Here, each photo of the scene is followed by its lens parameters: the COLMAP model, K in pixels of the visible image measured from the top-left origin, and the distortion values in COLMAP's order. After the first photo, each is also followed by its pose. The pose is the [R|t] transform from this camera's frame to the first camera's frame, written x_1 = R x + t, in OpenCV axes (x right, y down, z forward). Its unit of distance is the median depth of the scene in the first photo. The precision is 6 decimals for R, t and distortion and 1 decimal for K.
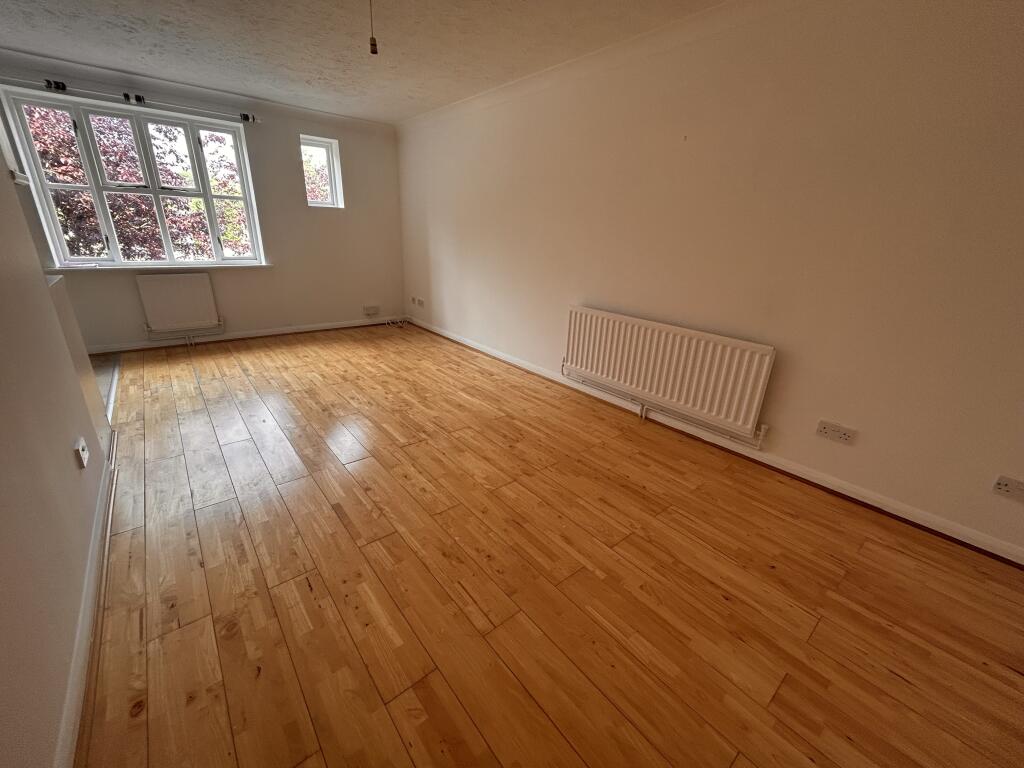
lens RADIAL K [[413.6, 0, 510.9], [0, 413.6, 383.2], [0, 0, 1]] dist [-0.001170, 0.000246]
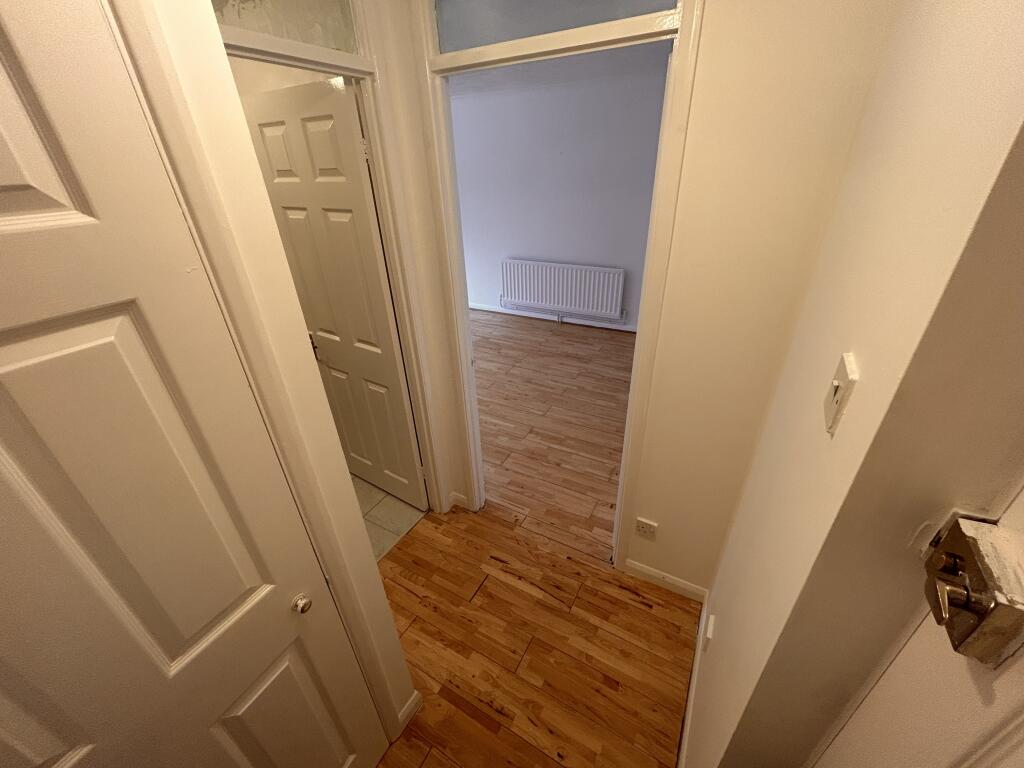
lens RADIAL K [[413.6, 0, 509.8], [0, 413.6, 380.8], [0, 0, 1]] dist [-0.001170, 0.000246]
pose [[0.929351, -0.238494, 0.281829, -0.421323], [0.193993, 0.964930, 0.176851, -0.023694], [-0.314123, -0.109684, 0.943025, -0.571532]]
